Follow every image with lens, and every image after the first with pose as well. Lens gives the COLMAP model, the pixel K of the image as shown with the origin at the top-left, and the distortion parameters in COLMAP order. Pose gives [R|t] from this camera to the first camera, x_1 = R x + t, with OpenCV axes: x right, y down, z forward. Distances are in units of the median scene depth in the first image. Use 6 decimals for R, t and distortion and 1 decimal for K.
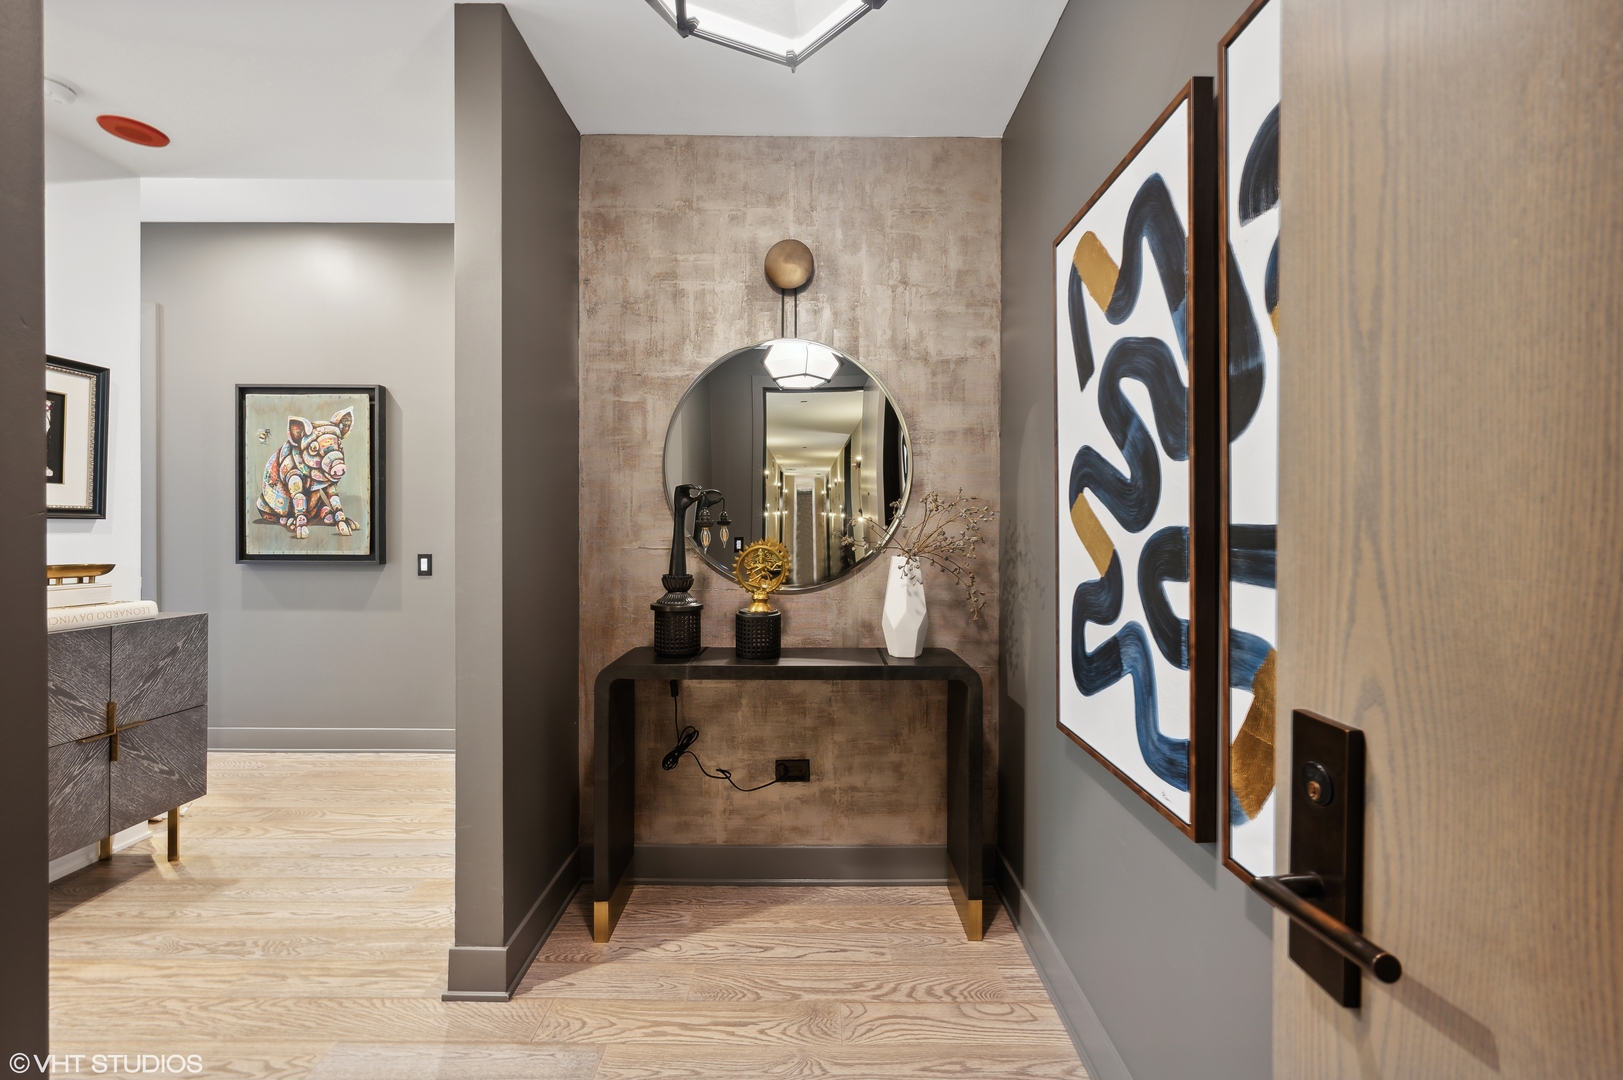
lens RADIAL K [[649.1, 0, 796.4], [0, 649.1, 538.1], [0, 0, 1]] dist [-0.000778, -0.000036]
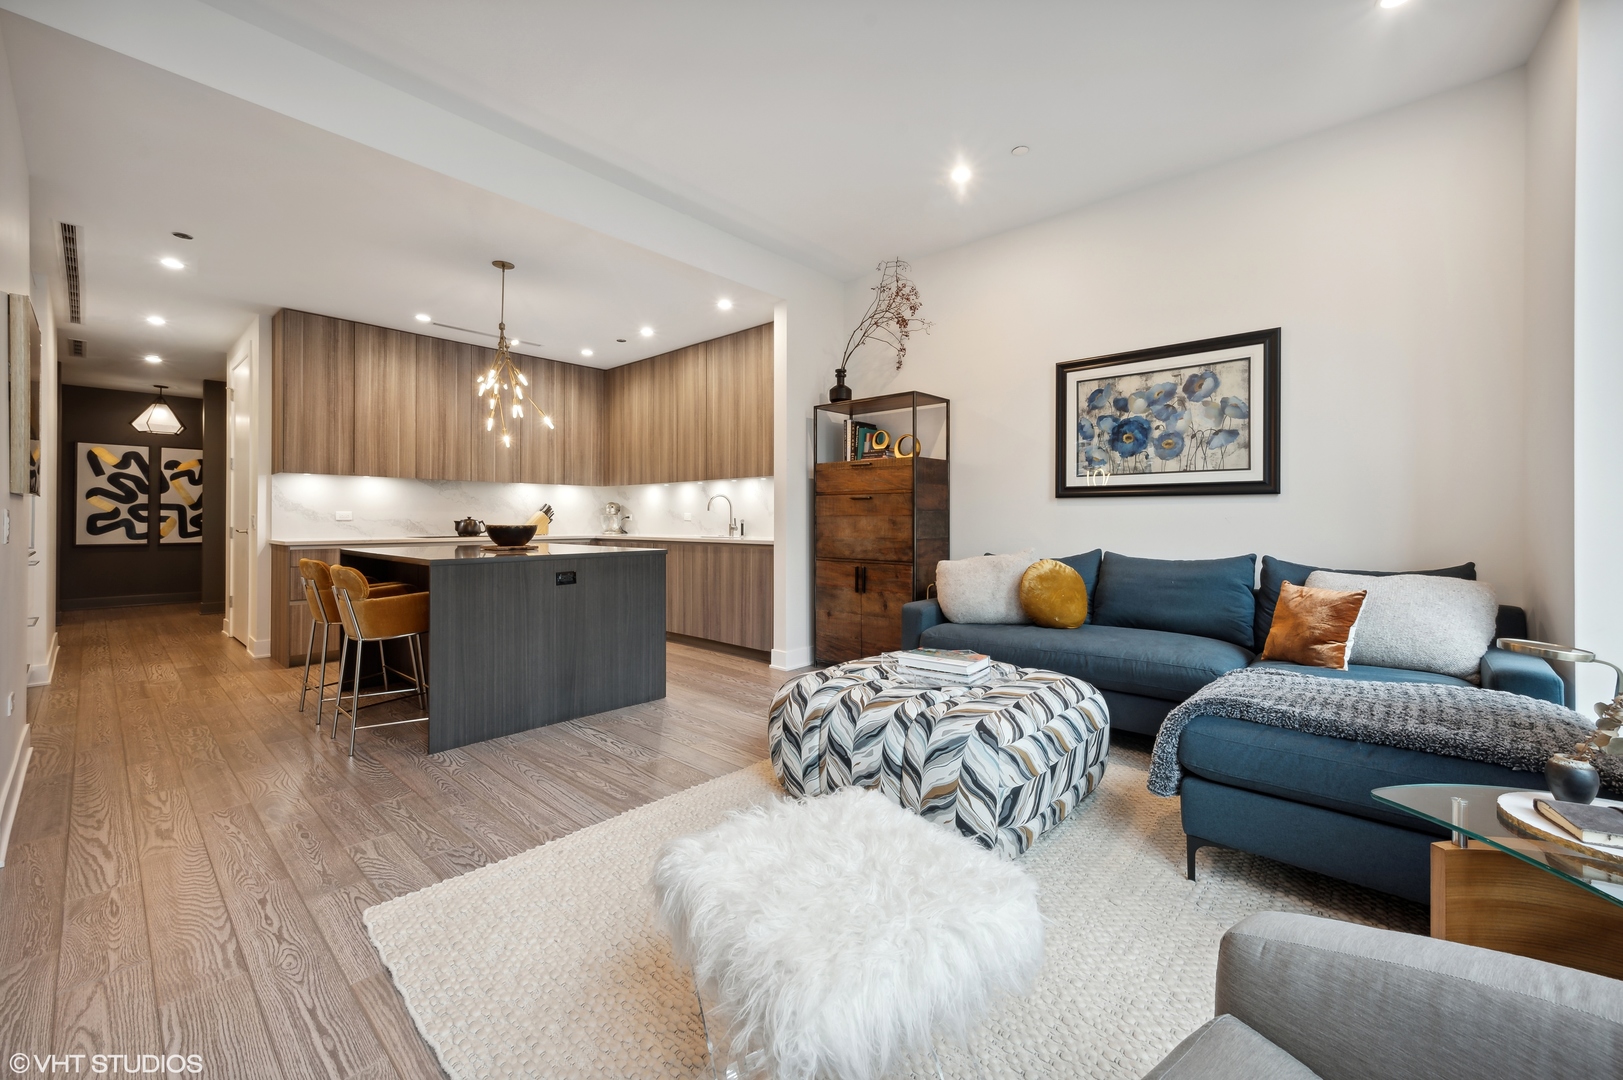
lens RADIAL K [[629.9, 0, 803.9], [0, 629.9, 515.2], [0, 0, 1]] dist [0.007496, 0.000201]
pose [[-0.745101, -0.002962, 0.666945, -2.812124], [0.001206, 0.999983, 0.005788, 0.023868], [-0.666950, 0.005118, -0.745085, 0.399302]]
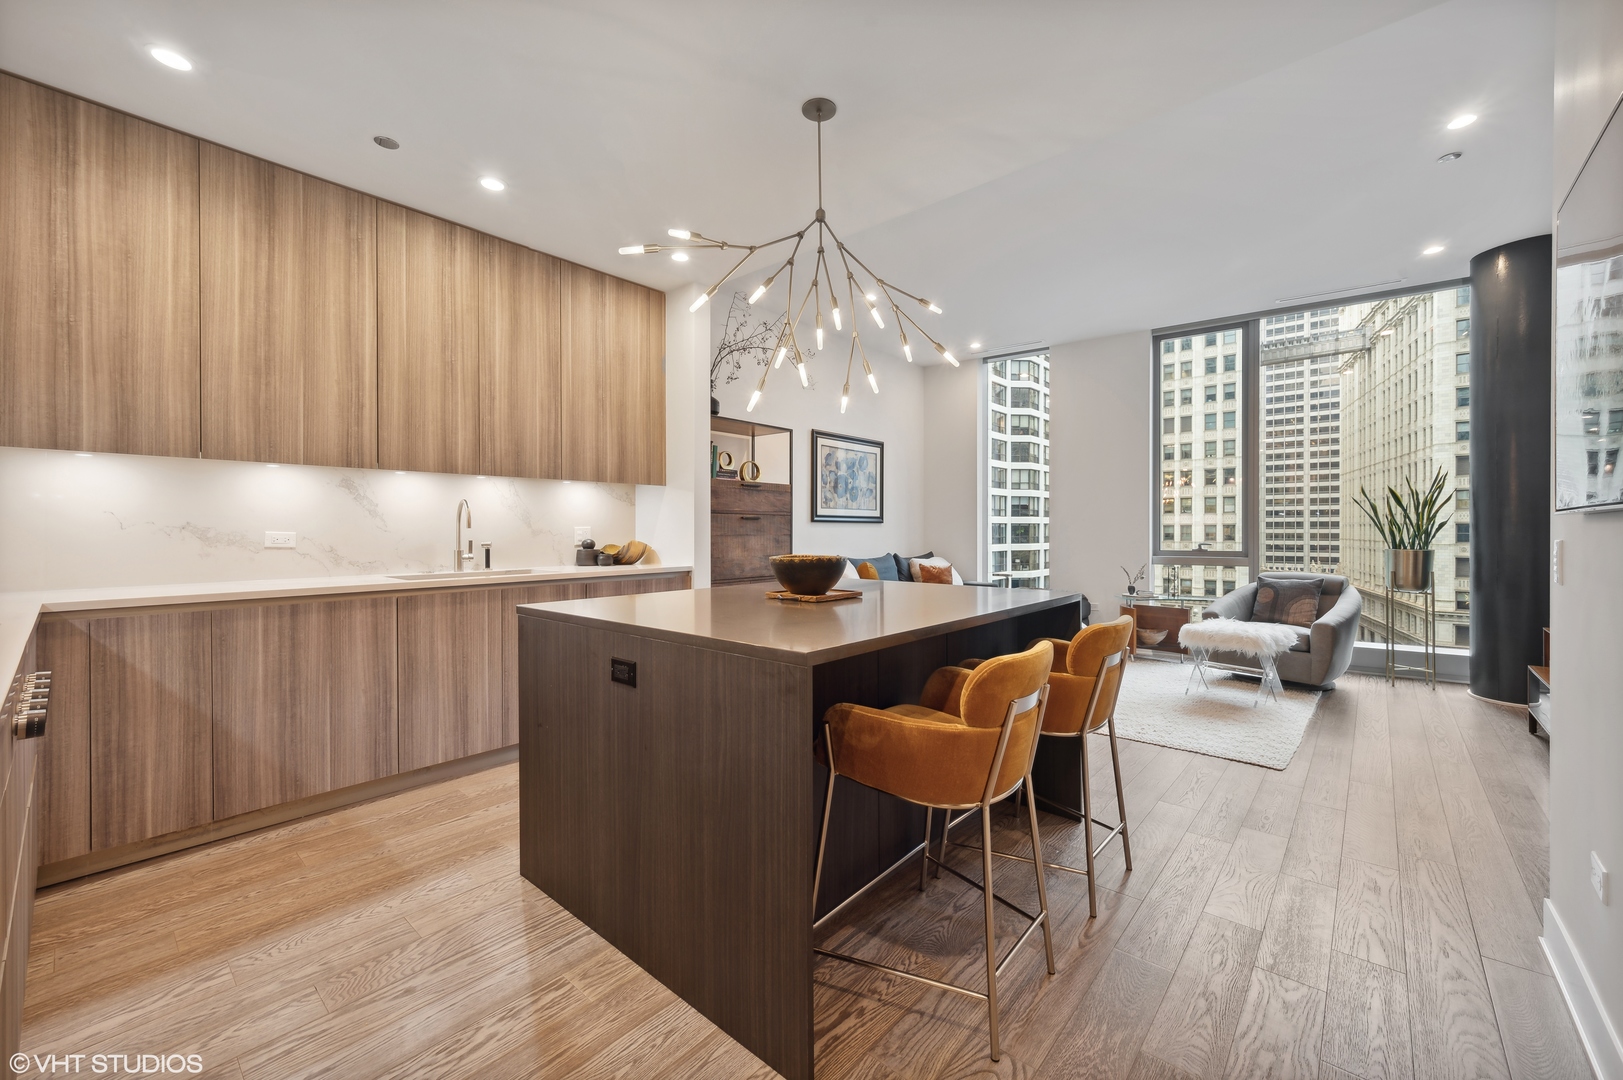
lens RADIAL K [[650.3, 0, 809.0], [0, 650.3, 530.5], [0, 0, 1]] dist [0.001244, -0.000153]
pose [[-0.658179, -0.004440, -0.752849, -1.305514], [-0.008789, 0.999960, 0.001787, 0.019417], [0.752810, 0.007793, -0.658191, 0.360125]]
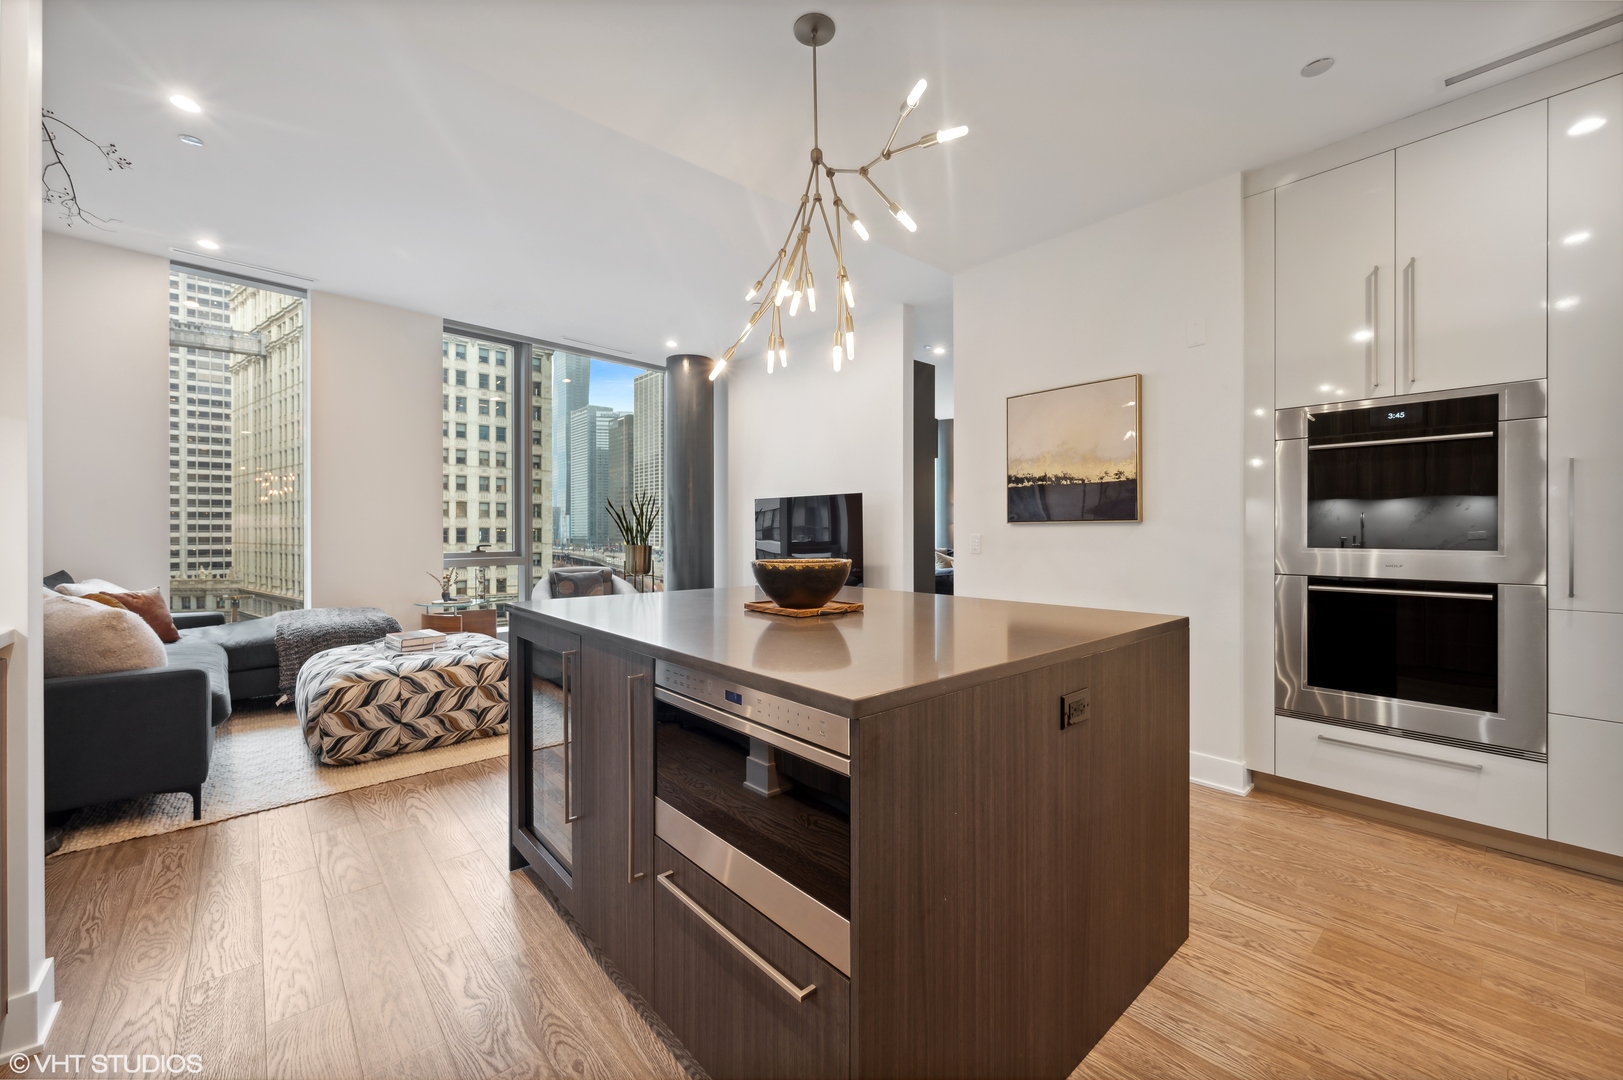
lens RADIAL K [[635.9, 0, 811.1], [0, 635.9, 531.5], [0, 0, 1]] dist [0.000389, -0.000139]
pose [[0.663523, -0.007377, -0.748120, -1.397063], [-0.000917, 0.999943, -0.010674, 0.027707], [0.748155, 0.007769, 0.663478, -0.371501]]
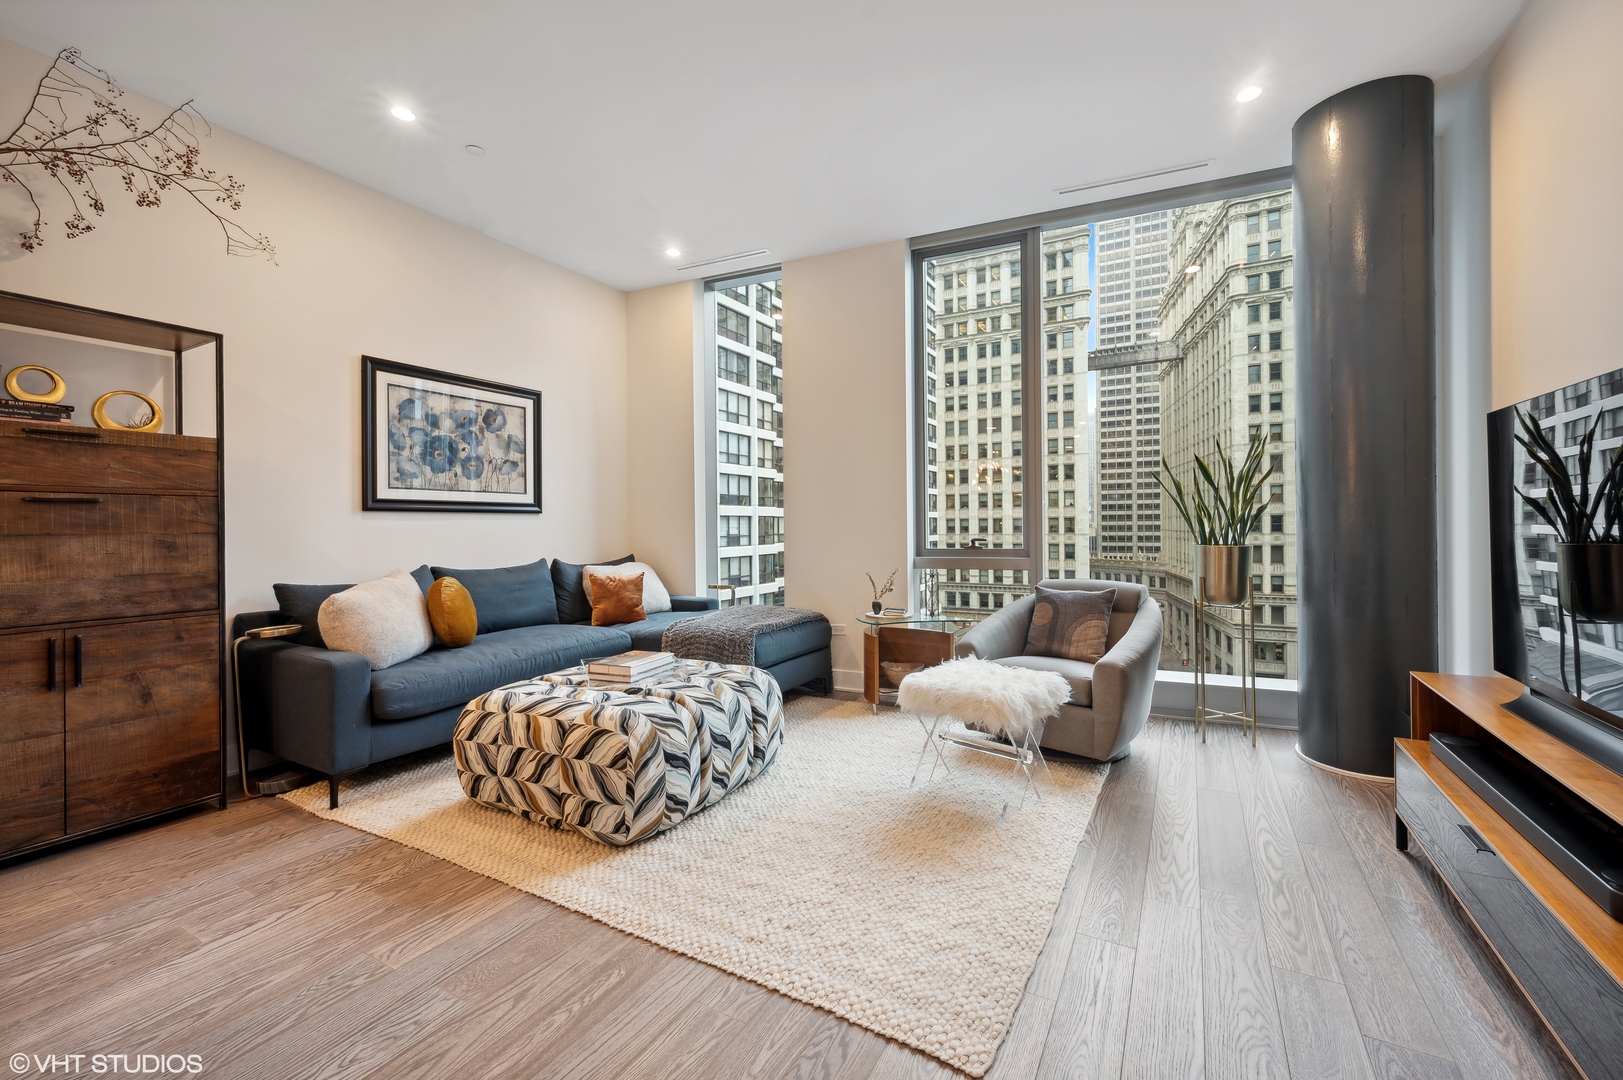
lens RADIAL K [[659.6, 0, 811.1], [0, 659.6, 522.4], [0, 0, 1]] dist [-0.000690, 0.000401]
pose [[-0.499113, -0.003950, -0.866528, -1.957765], [-0.001140, 0.999992, -0.003901, 0.021462], [0.866536, -0.000959, -0.499114, 0.369329]]
